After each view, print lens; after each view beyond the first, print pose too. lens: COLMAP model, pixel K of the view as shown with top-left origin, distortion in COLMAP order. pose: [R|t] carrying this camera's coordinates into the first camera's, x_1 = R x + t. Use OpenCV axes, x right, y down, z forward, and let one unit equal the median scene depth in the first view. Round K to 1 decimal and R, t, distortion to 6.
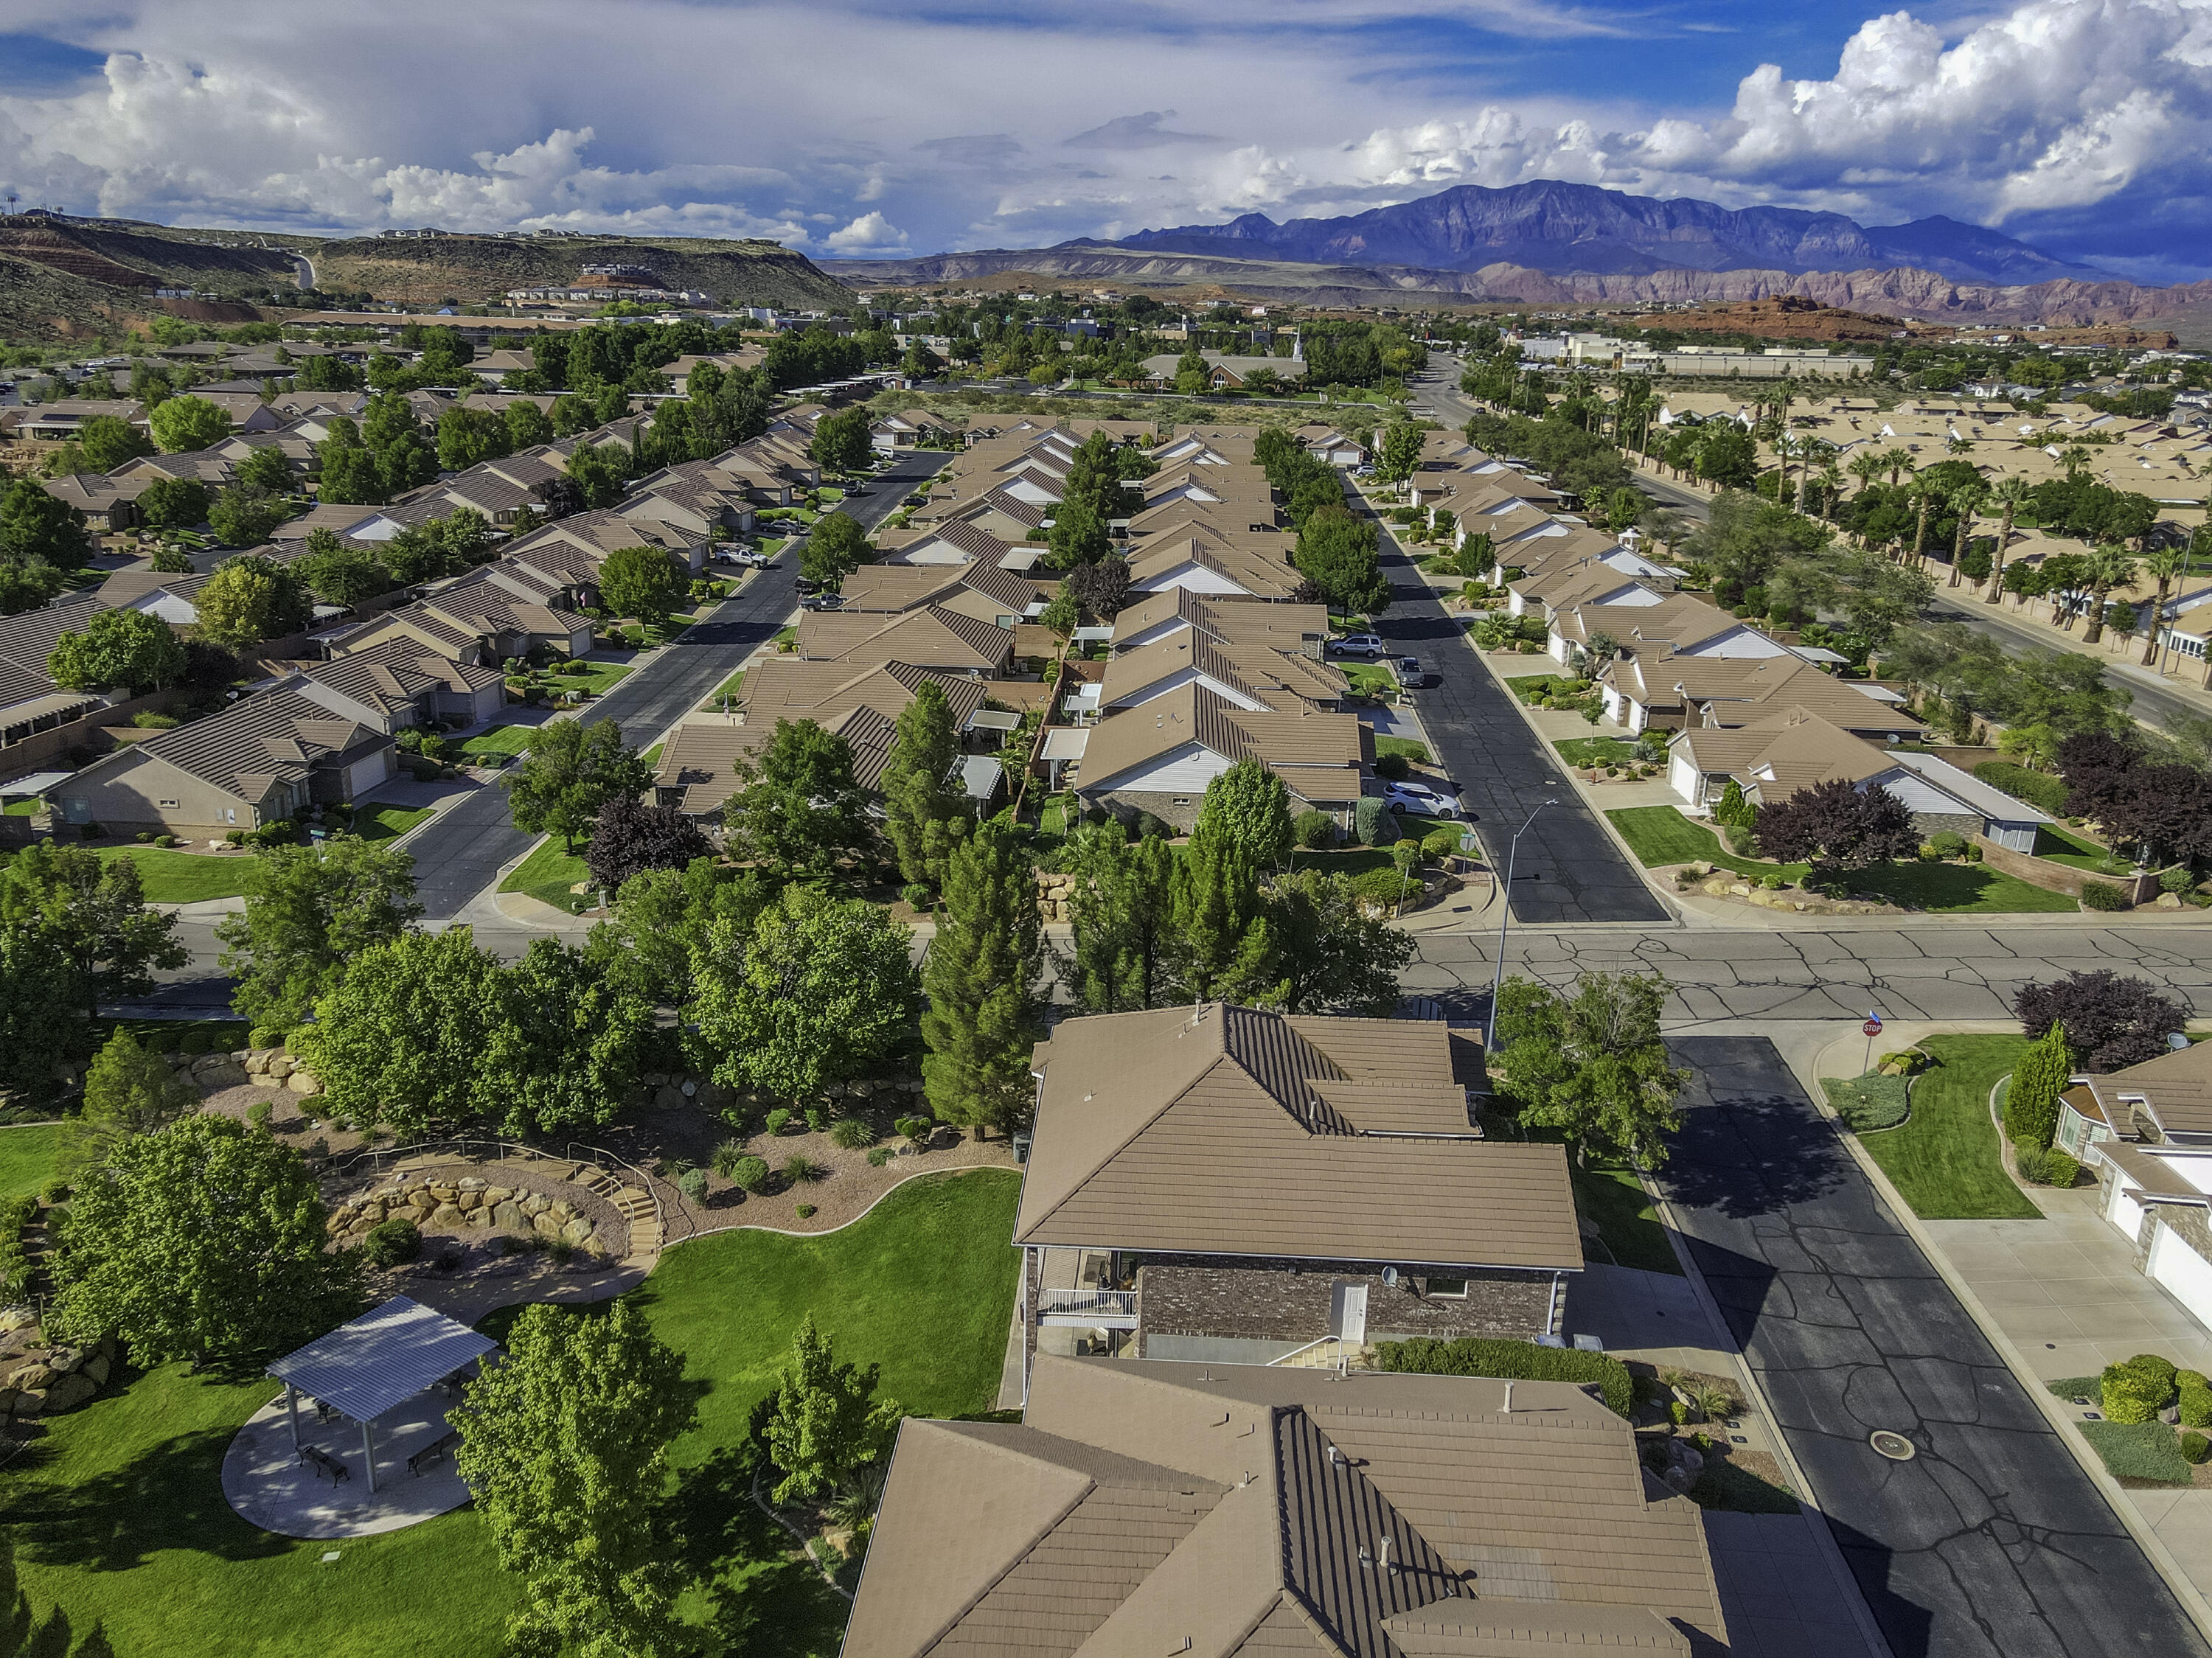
lens RADIAL K [[1620.9, 0, 1106.0], [0, 1620.9, 829.0], [0, 0, 1]] dist [0.012032, 0.009698]
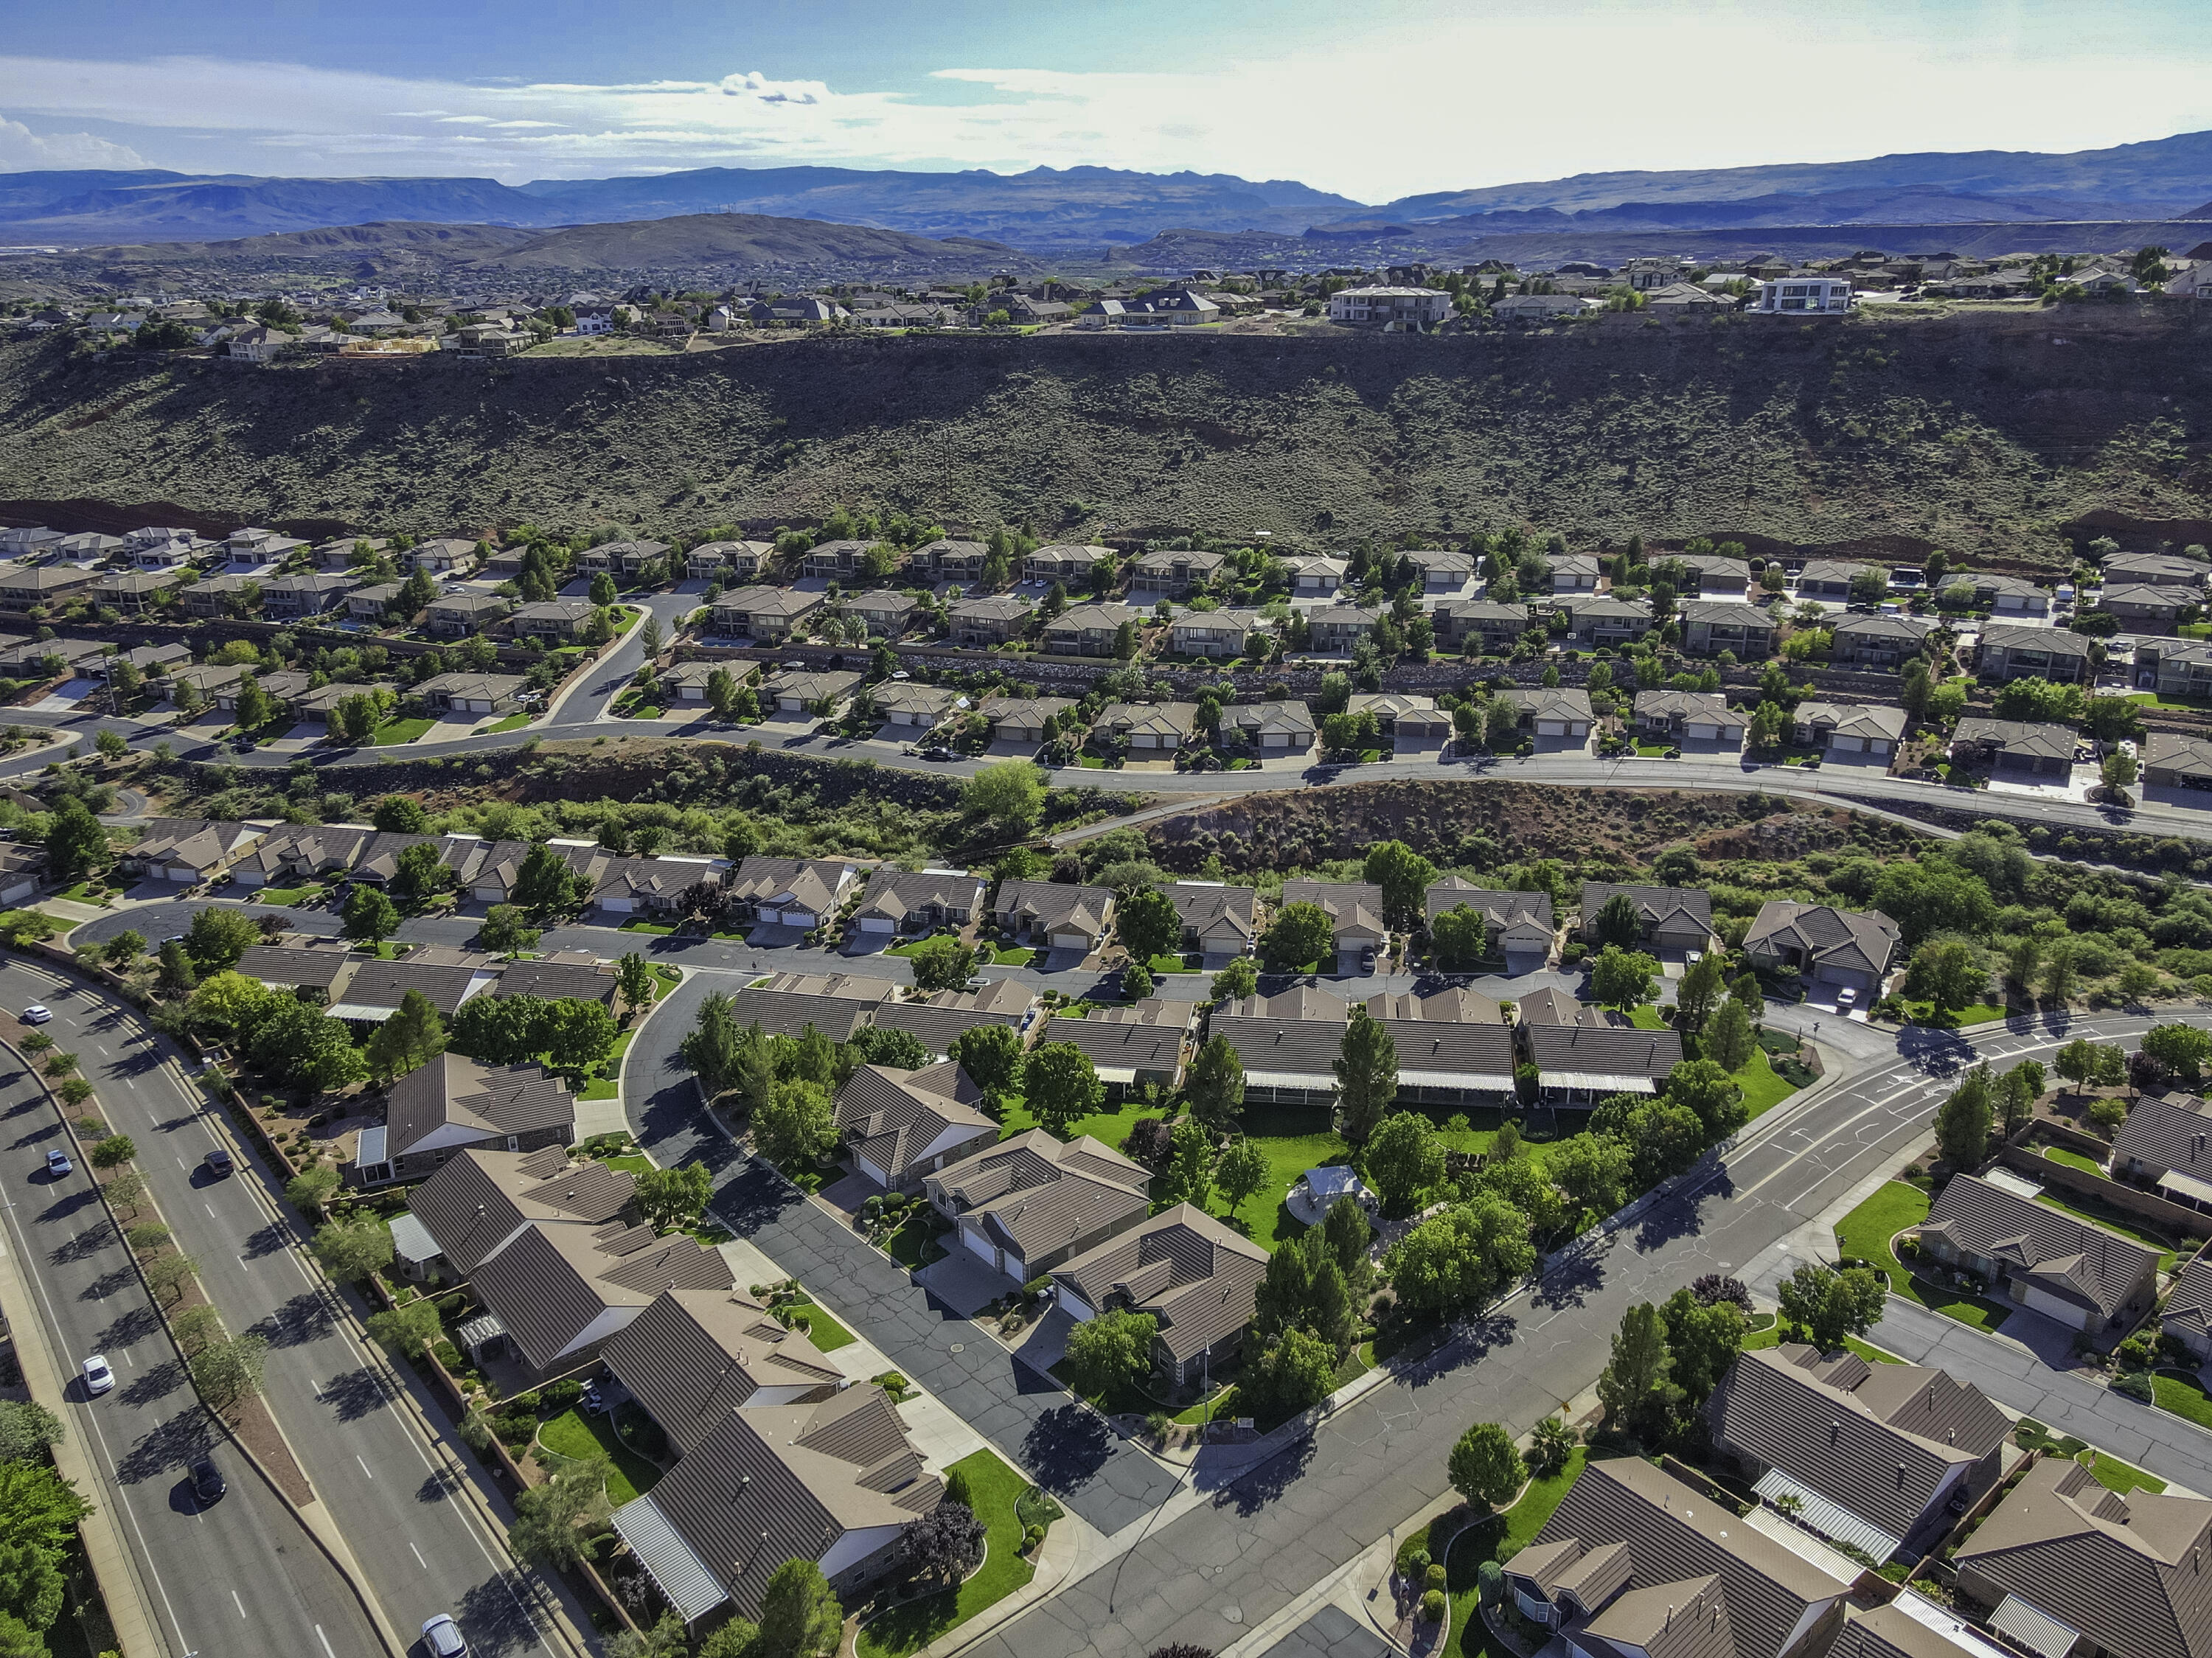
lens RADIAL K [[1628.1, 0, 1102.4], [0, 1628.1, 819.6], [0, 0, 1]] dist [0.001291, 0.027579]
pose [[-0.728805, 0.221403, -0.647938, 1.115098], [-0.201532, 0.835004, 0.512009, -1.120262], [0.654391, 0.503735, -0.563936, 1.315708]]
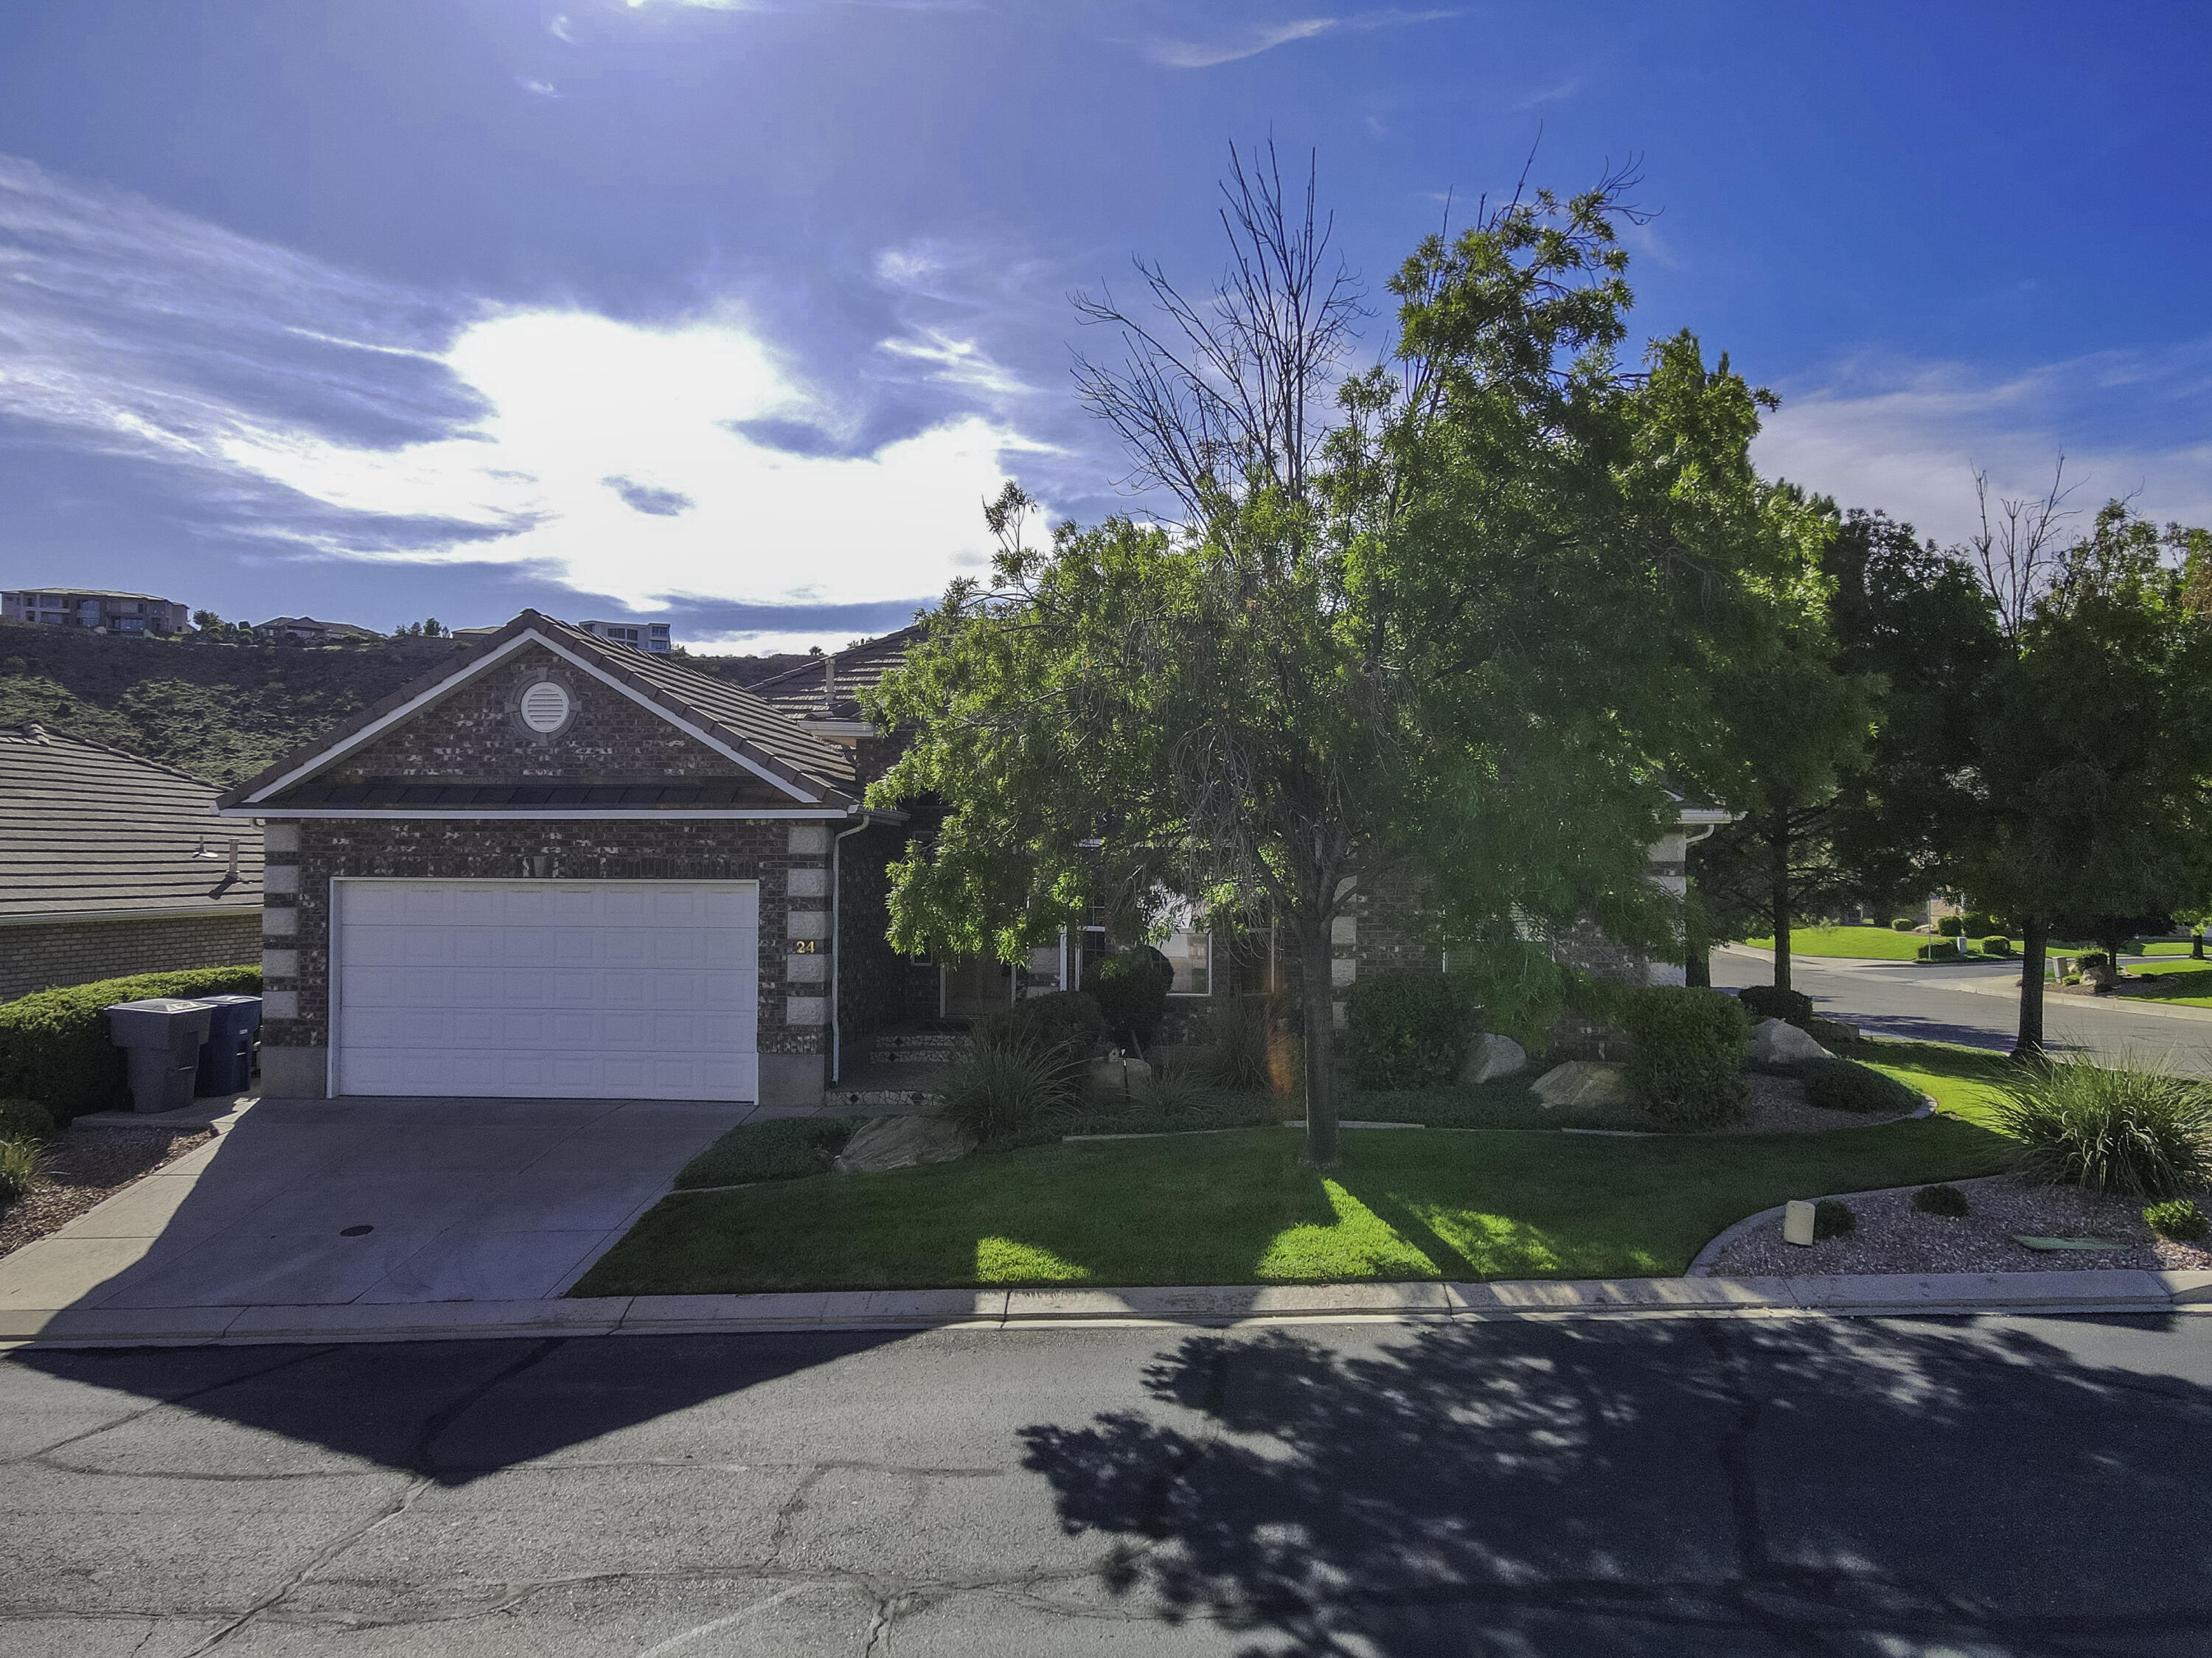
lens RADIAL K [[1632.2, 0, 1093.9], [0, 1632.2, 865.2], [0, 0, 1]] dist [0.018657, 0.006744]
pose [[-0.044911, -0.023300, -0.998719, 0.371654], [-0.290717, 0.956764, -0.009248, 0.128082], [0.955755, 0.289929, -0.049743, 0.682714]]
